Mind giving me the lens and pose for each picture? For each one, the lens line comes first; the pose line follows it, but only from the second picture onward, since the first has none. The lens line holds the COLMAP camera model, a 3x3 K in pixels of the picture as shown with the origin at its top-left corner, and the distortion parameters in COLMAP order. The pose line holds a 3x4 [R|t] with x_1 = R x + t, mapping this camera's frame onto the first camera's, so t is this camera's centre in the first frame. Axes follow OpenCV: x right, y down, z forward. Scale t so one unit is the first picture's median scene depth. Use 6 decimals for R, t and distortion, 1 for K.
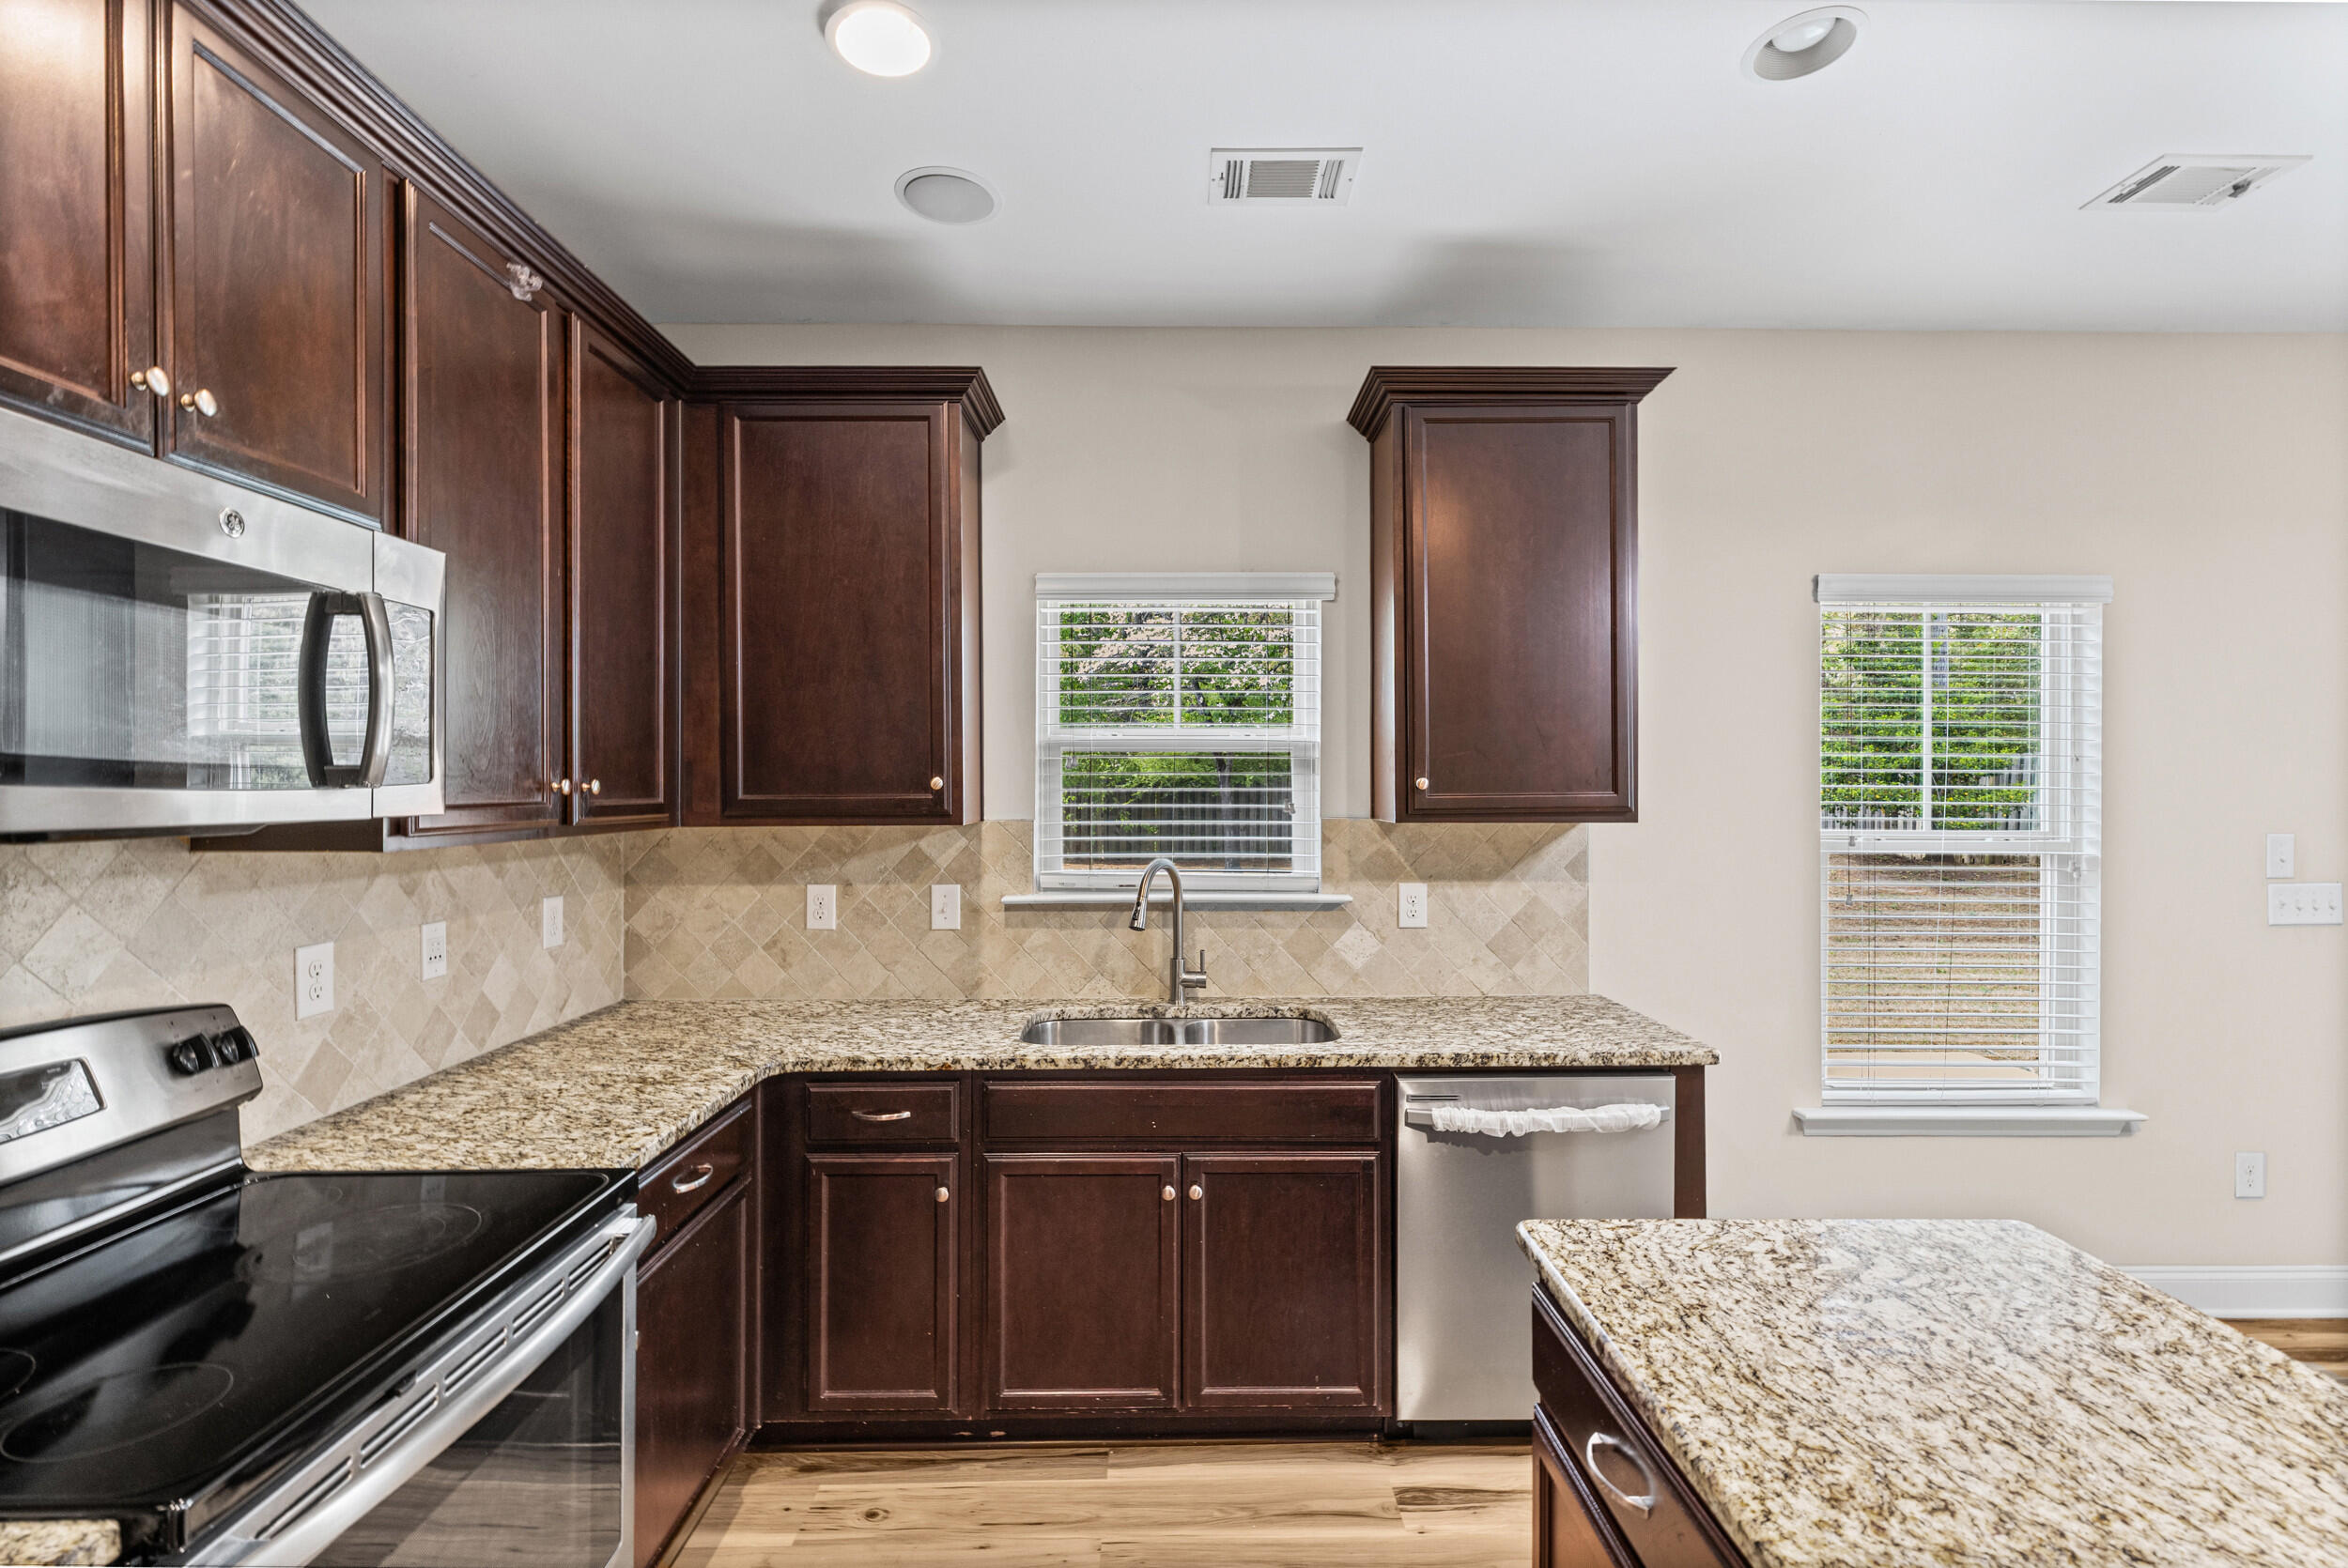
lens RADIAL K [[1054.6, 0, 1174.7], [0, 1054.6, 785.1], [0, 0, 1]] dist [0.004007, 0.001175]
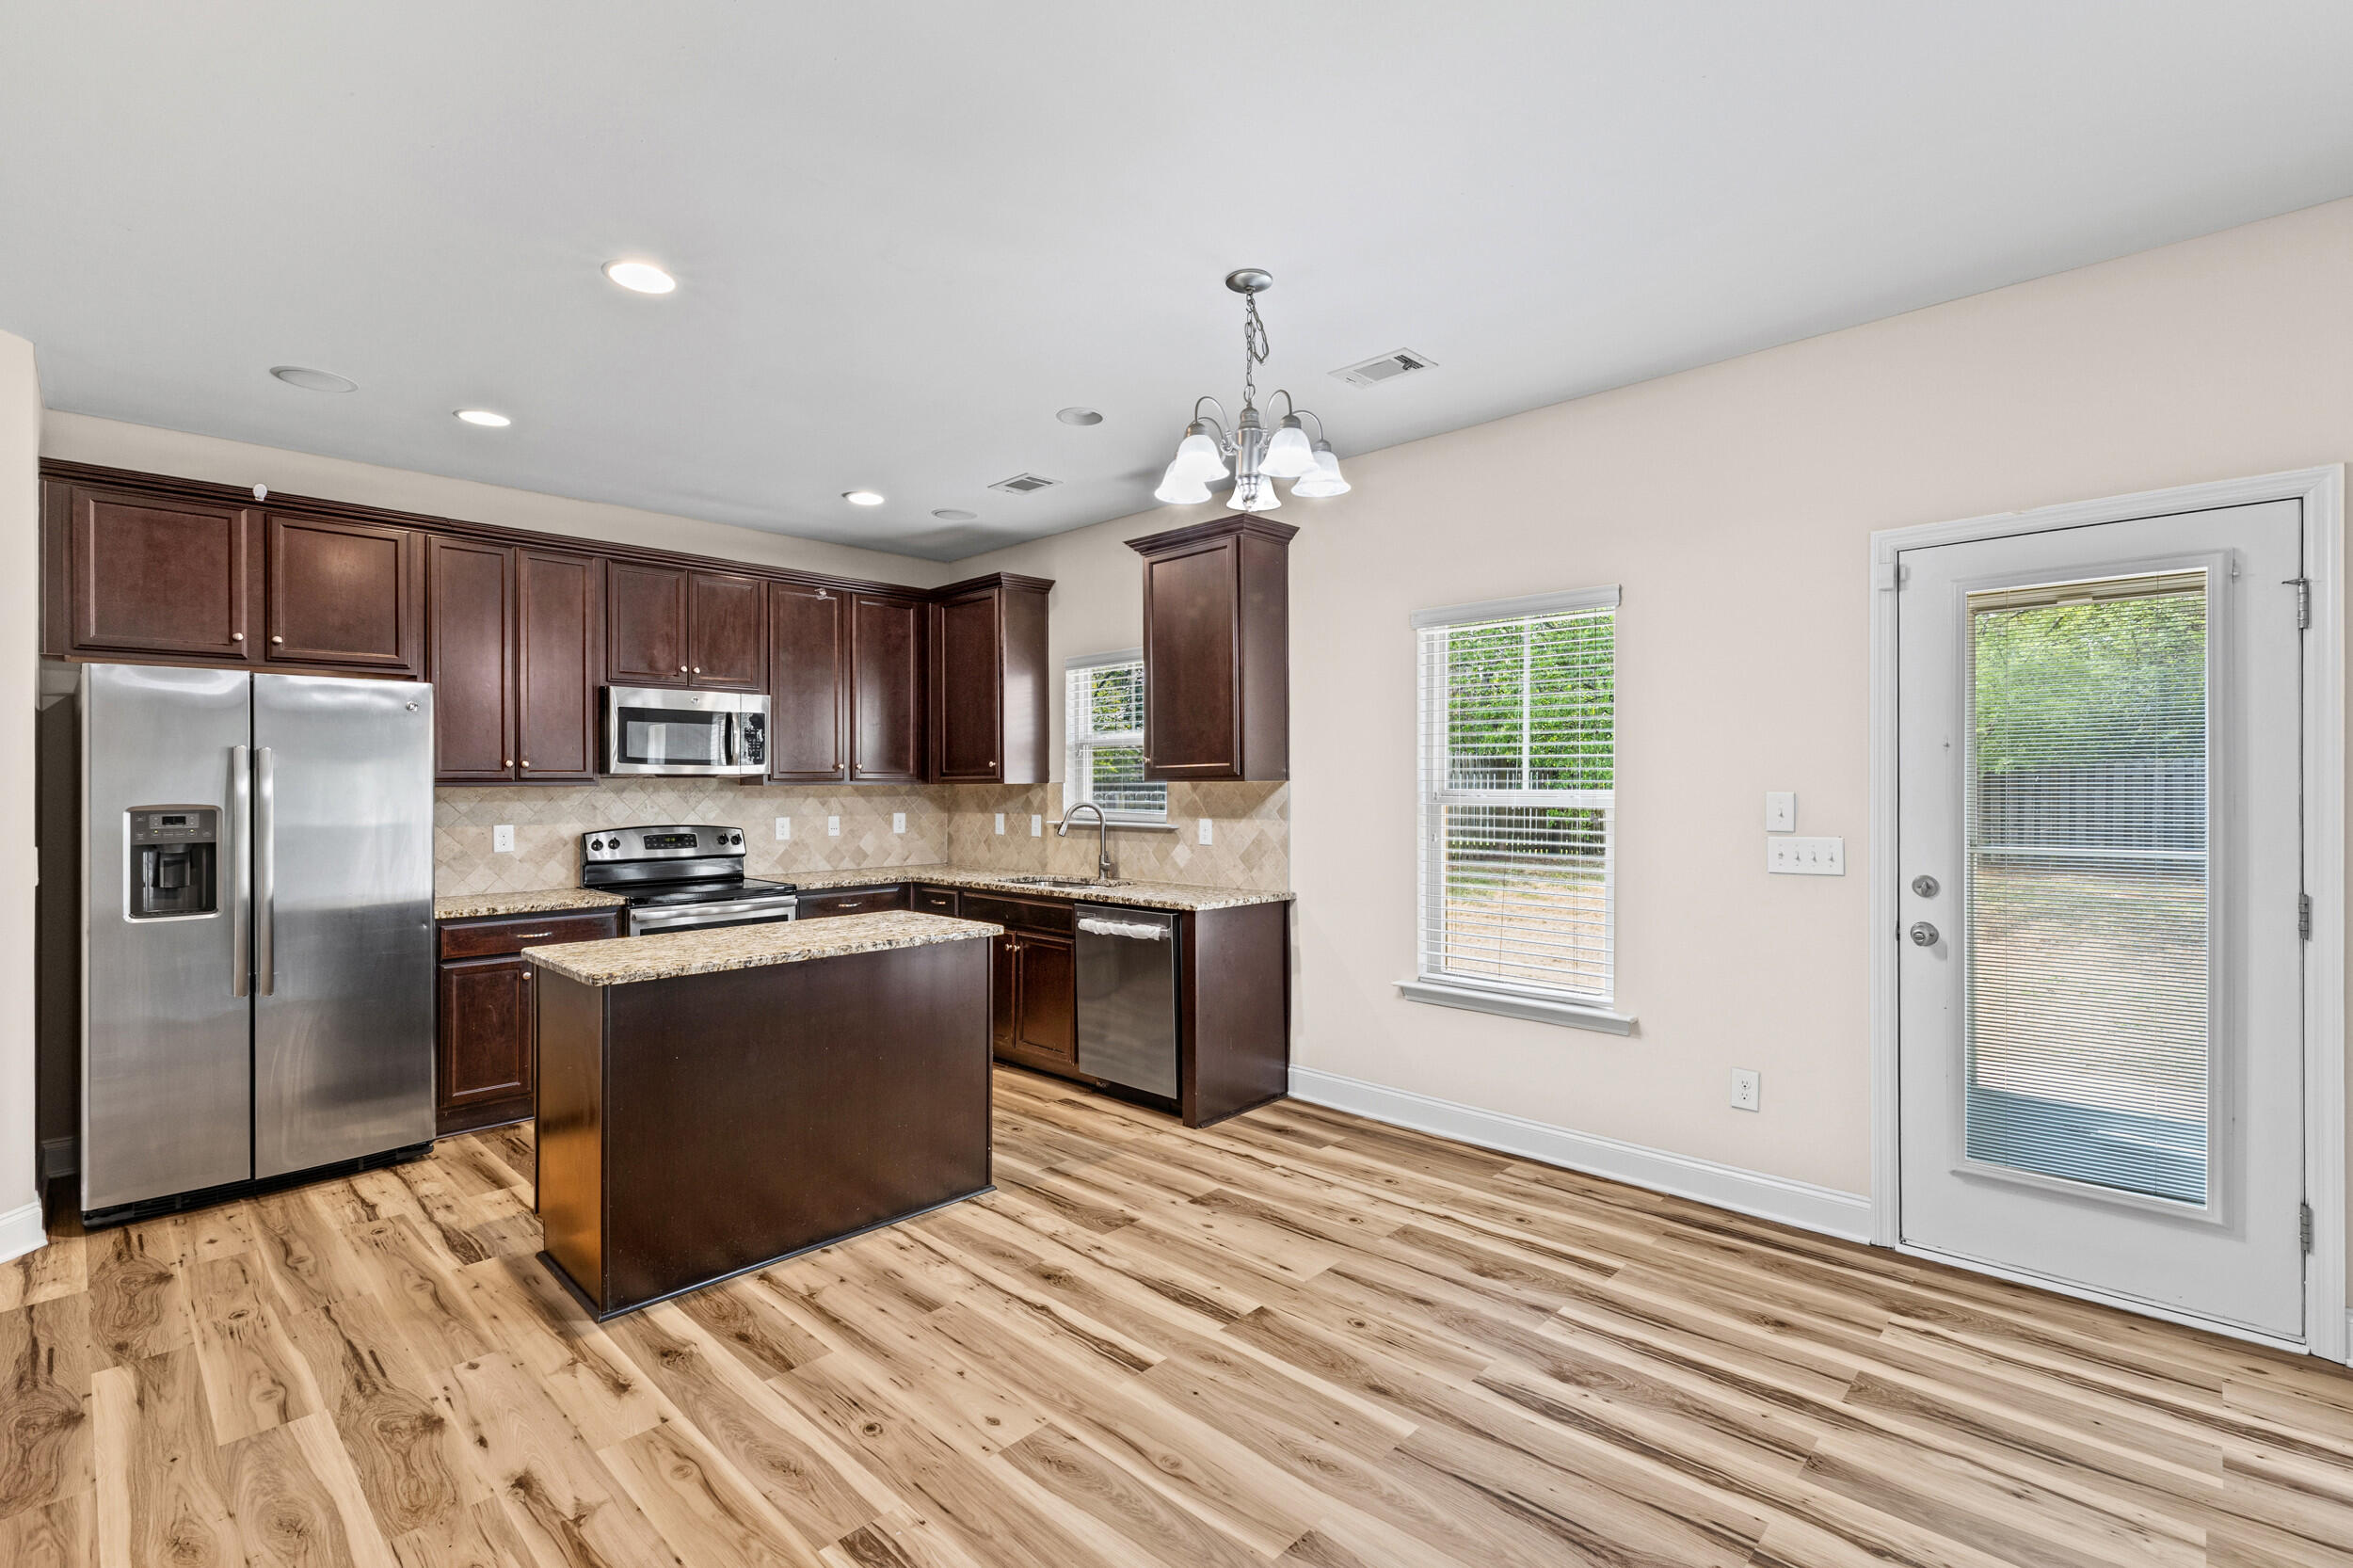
lens RADIAL K [[1057.0, 0, 1185.1], [0, 1057.0, 771.7], [0, 0, 1]] dist [0.004007, 0.001175]
pose [[0.712129, -0.009876, -0.701980, 1.817771], [0.004876, 0.999947, -0.009122, 0.040996], [0.702032, 0.003073, 0.712139, -0.317558]]
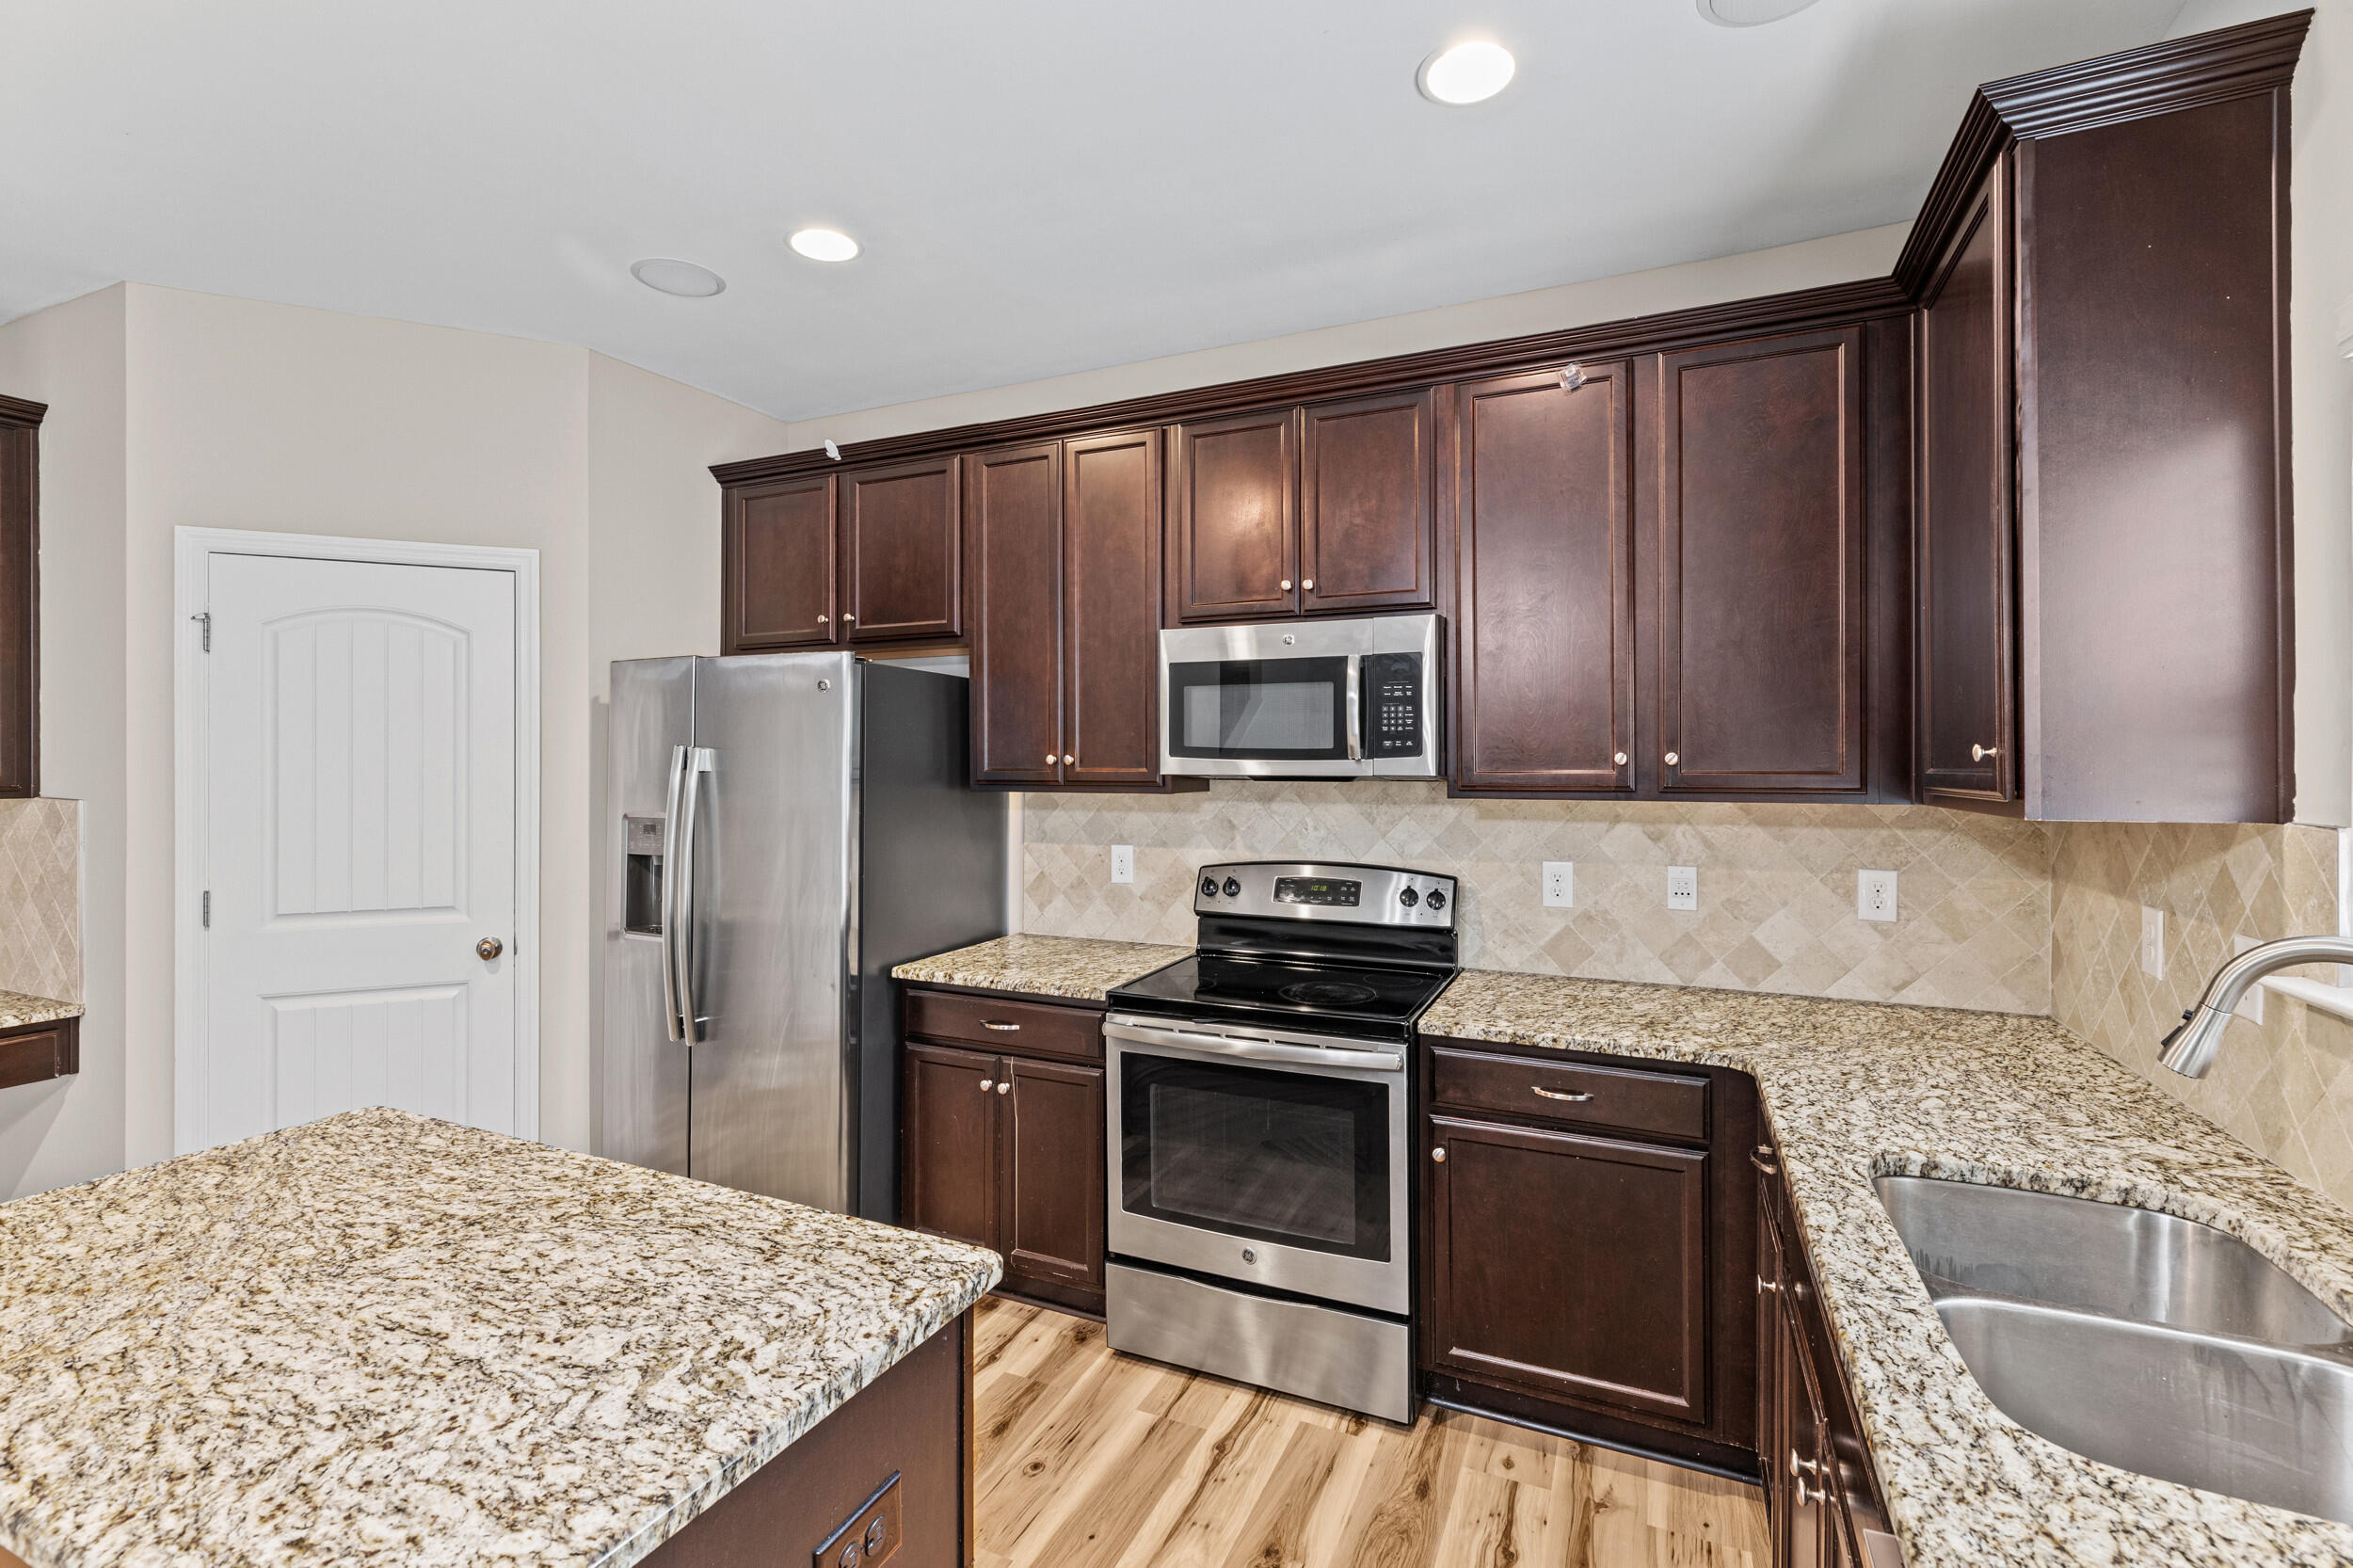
lens RADIAL K [[1057.0, 0, 1176.9], [0, 1057.0, 762.6], [0, 0, 1]] dist [0.004007, 0.001175]
pose [[-0.426346, 0.002626, -0.904556, 0.660801], [0.002061, 0.999996, 0.001932, 0.003023], [0.904558, -0.001041, -0.426350, 0.942612]]
